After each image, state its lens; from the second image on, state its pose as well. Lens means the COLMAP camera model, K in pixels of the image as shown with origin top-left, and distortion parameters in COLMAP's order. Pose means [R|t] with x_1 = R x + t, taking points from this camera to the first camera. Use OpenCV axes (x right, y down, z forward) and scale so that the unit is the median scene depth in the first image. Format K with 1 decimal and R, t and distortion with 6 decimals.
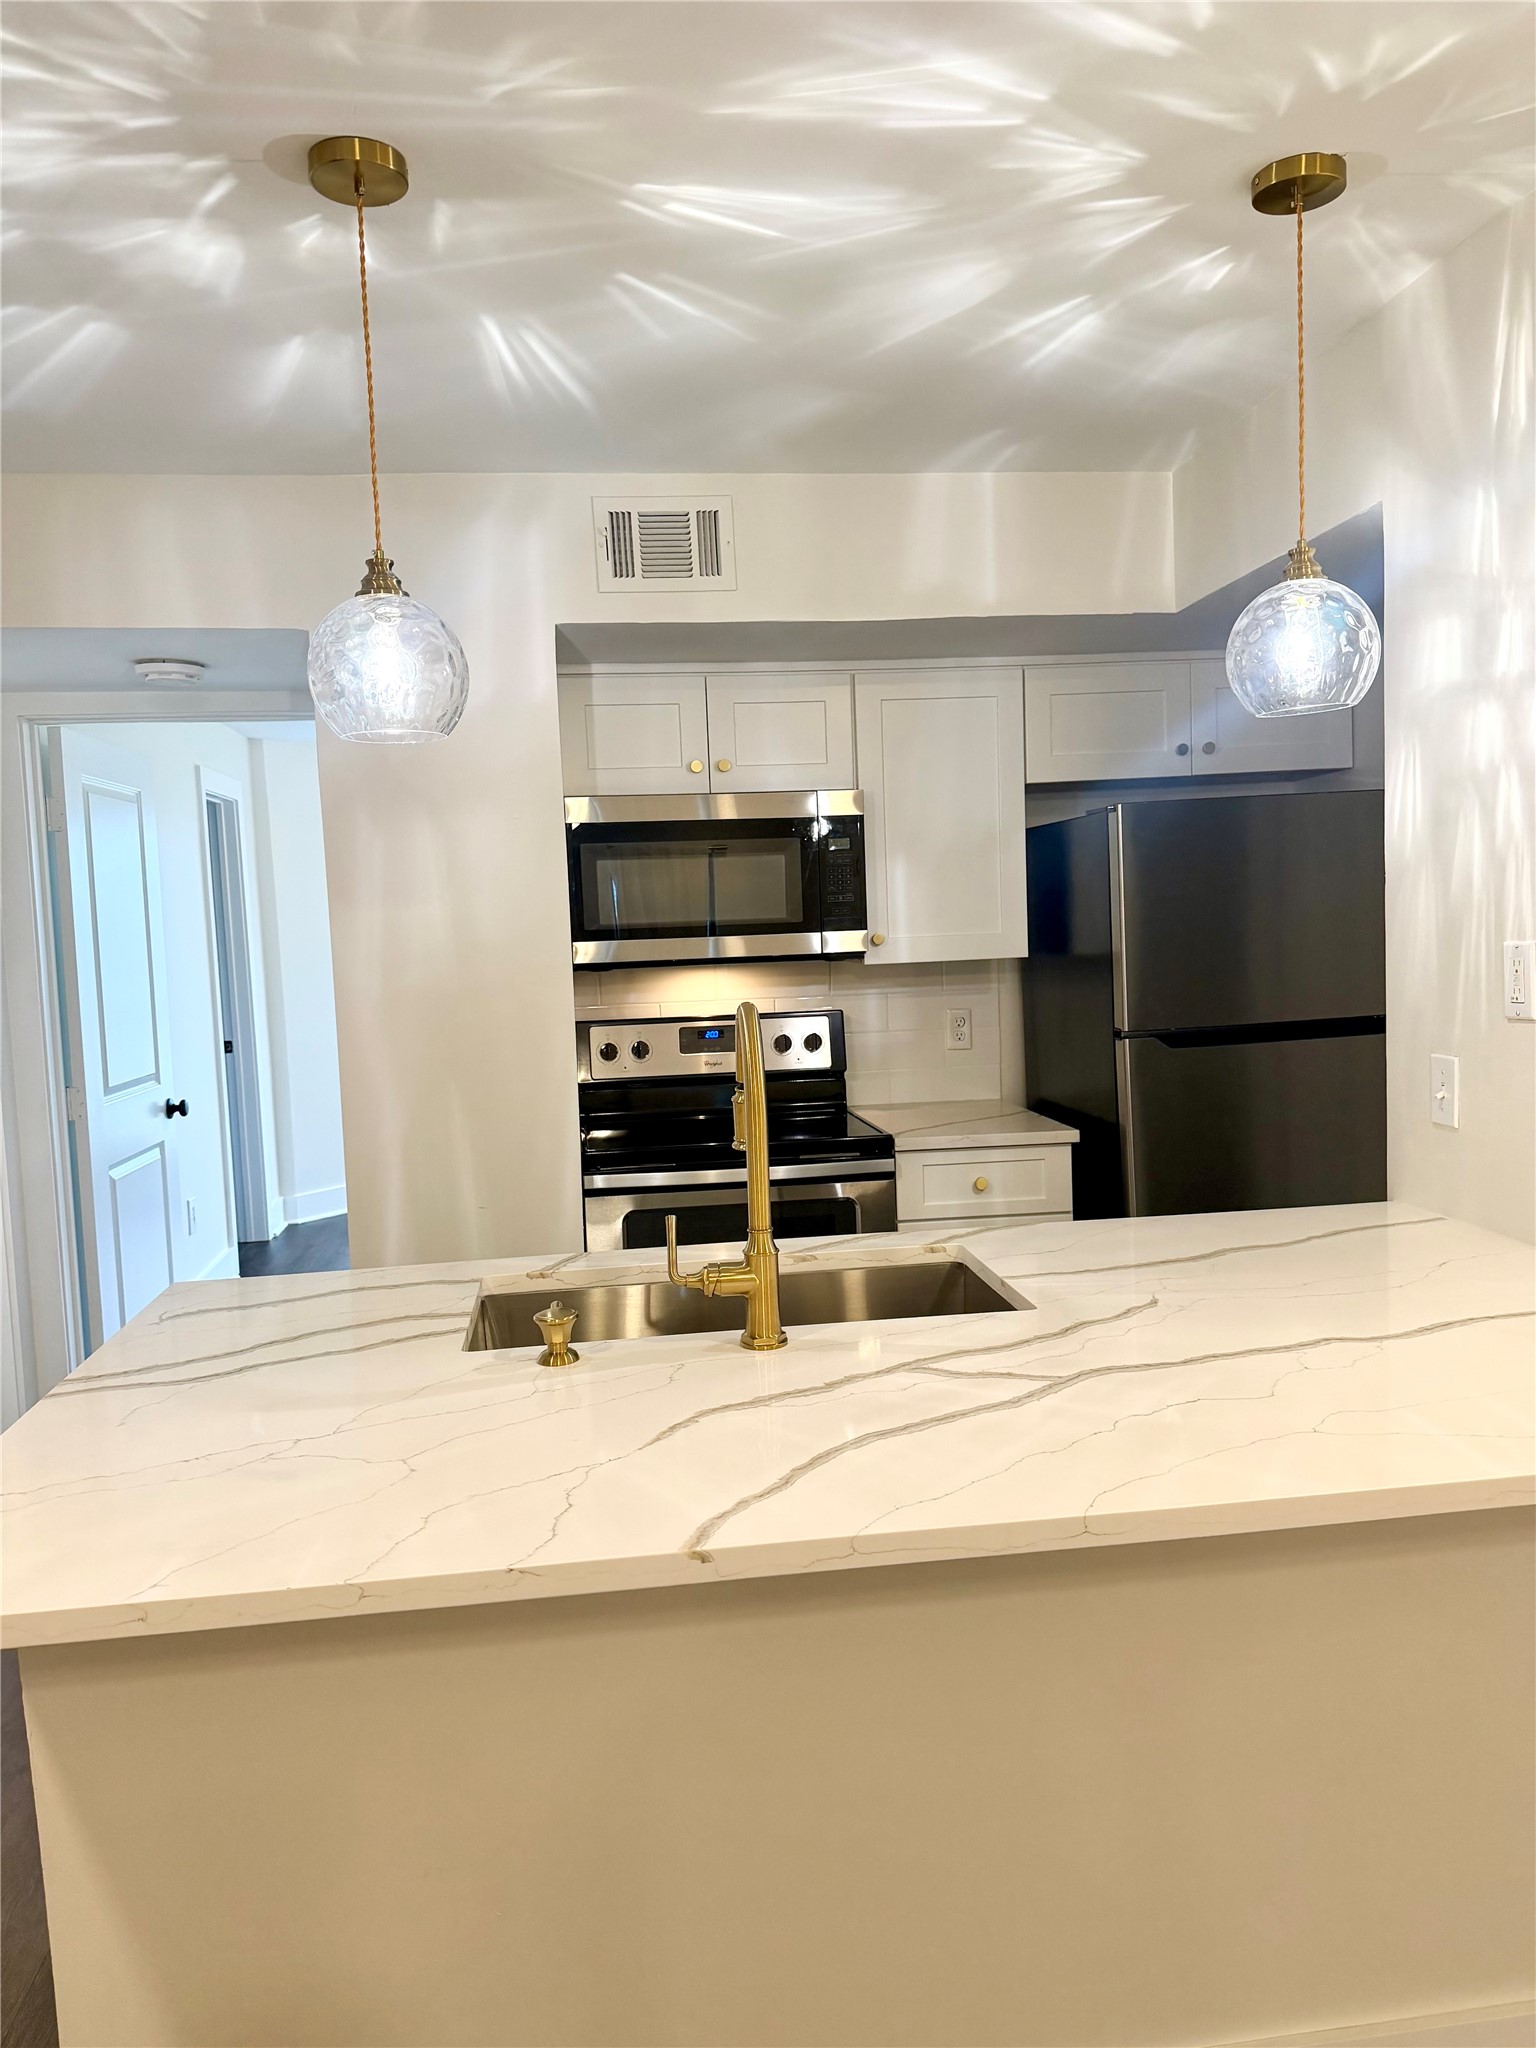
lens RADIAL K [[1447.2, 0, 768.0], [0, 1447.2, 1024.0], [0, 0, 1]] dist [0.082531, -0.106489]
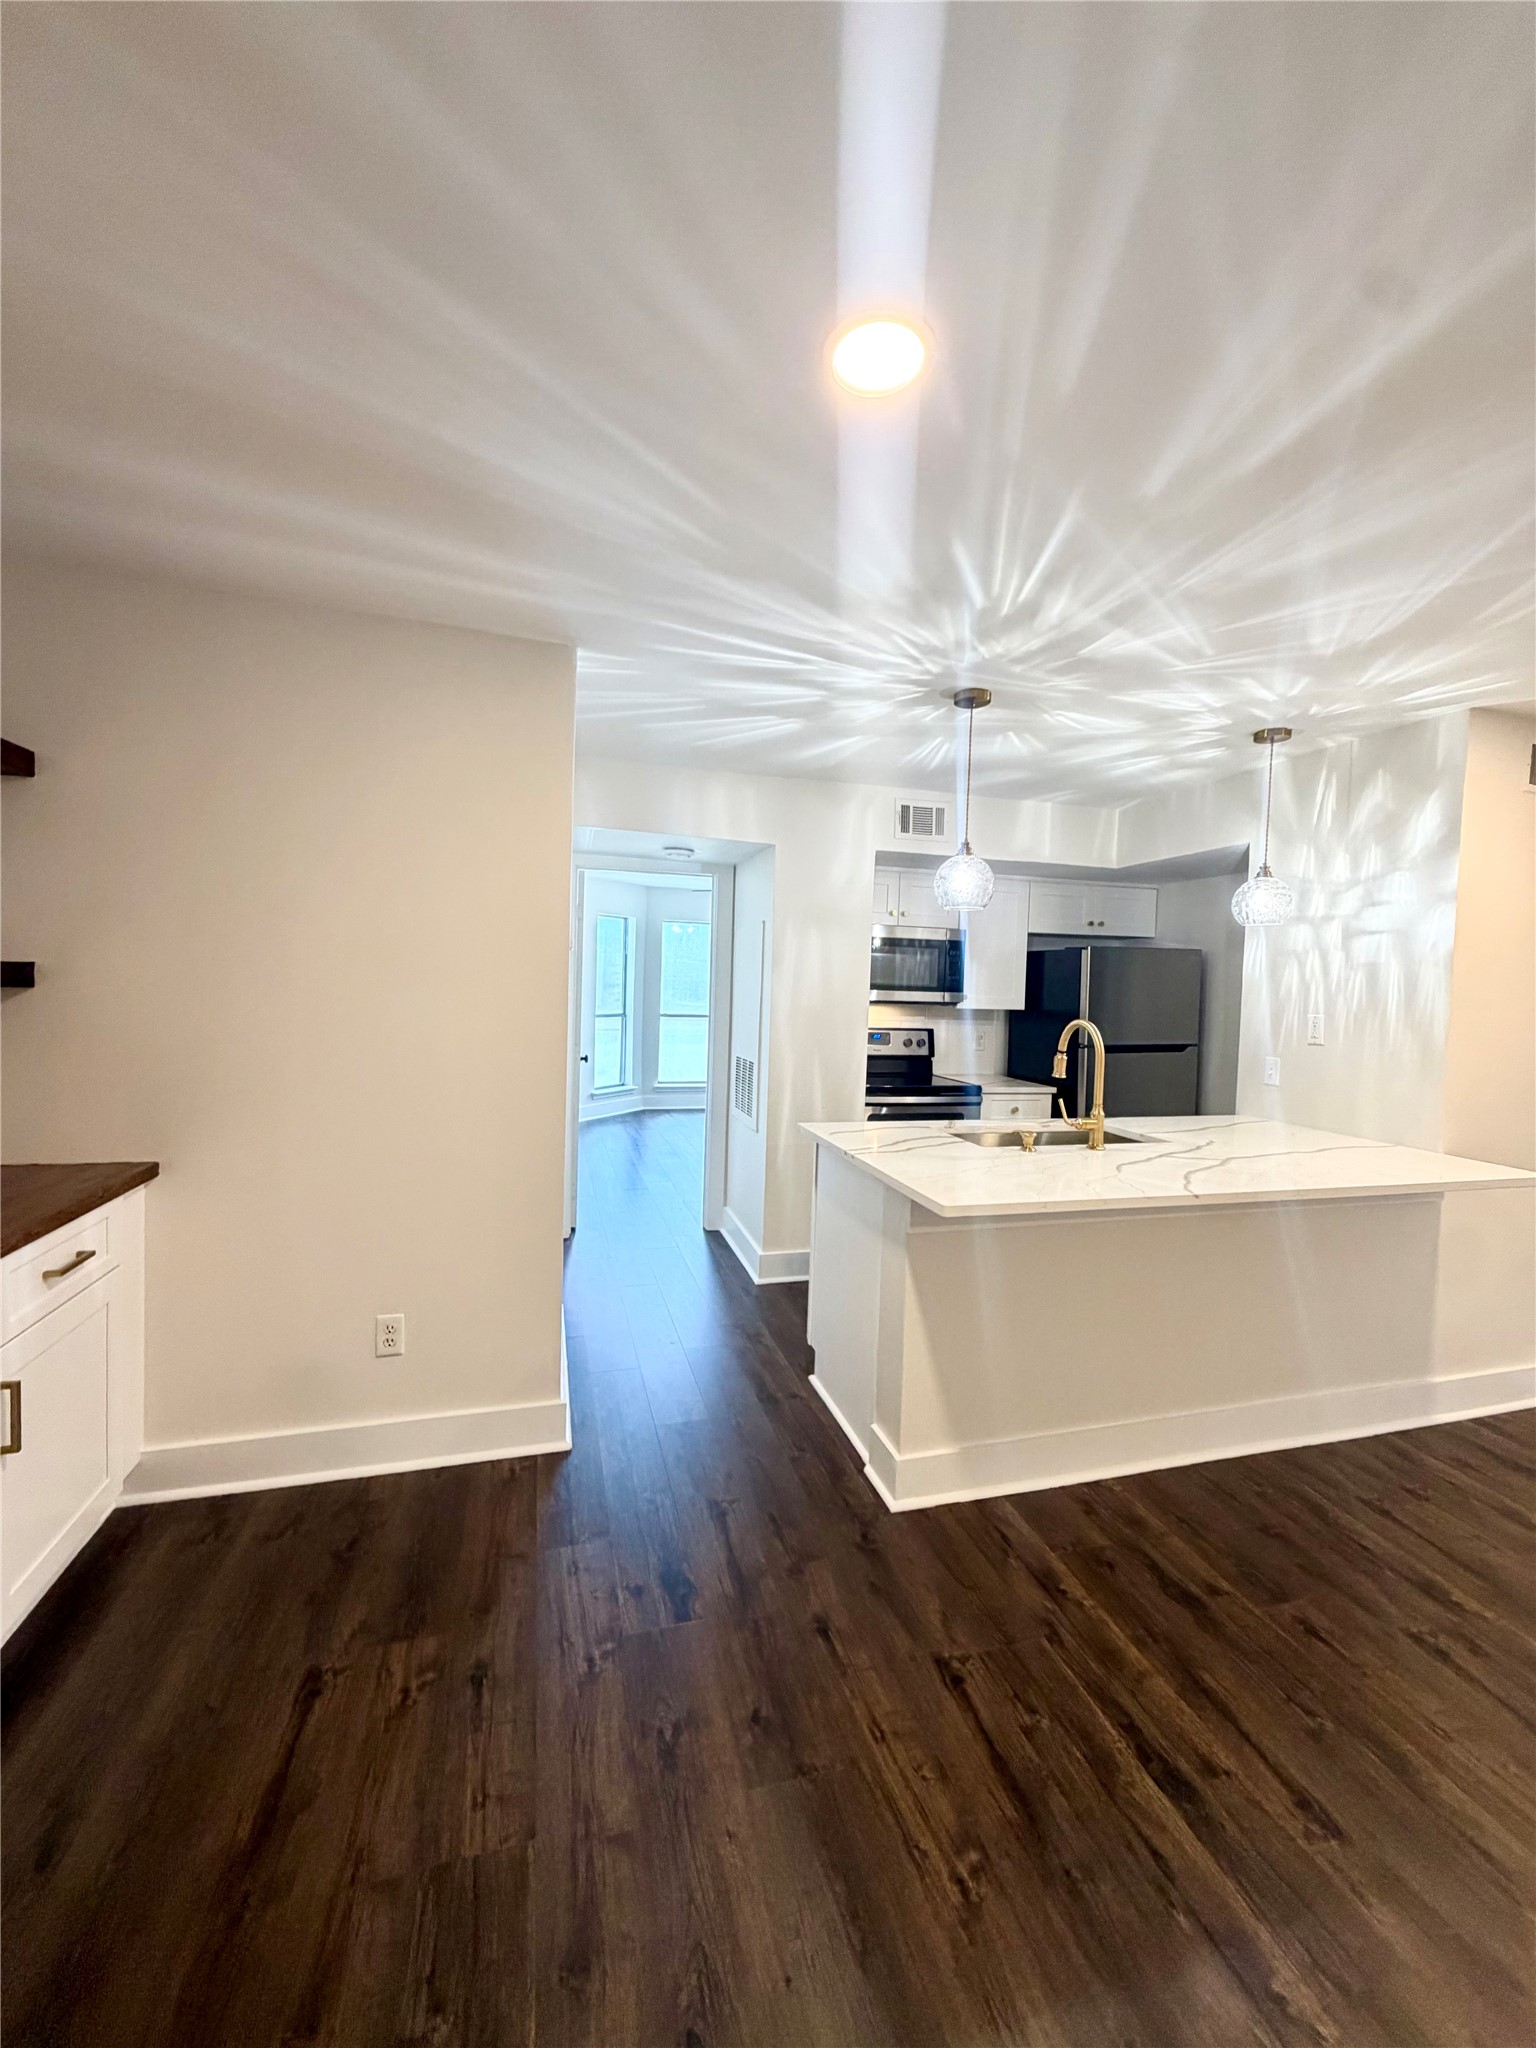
lens RADIAL K [[816.3, 0, 773.5], [0, 816.3, 1016.1], [0, 0, 1]] dist [-0.000590, 0.000359]
pose [[0.987633, 0.061927, 0.144035, -0.432109], [-0.057128, 0.997673, -0.037220, 0.036099], [-0.146005, 0.028531, 0.988872, -0.207979]]
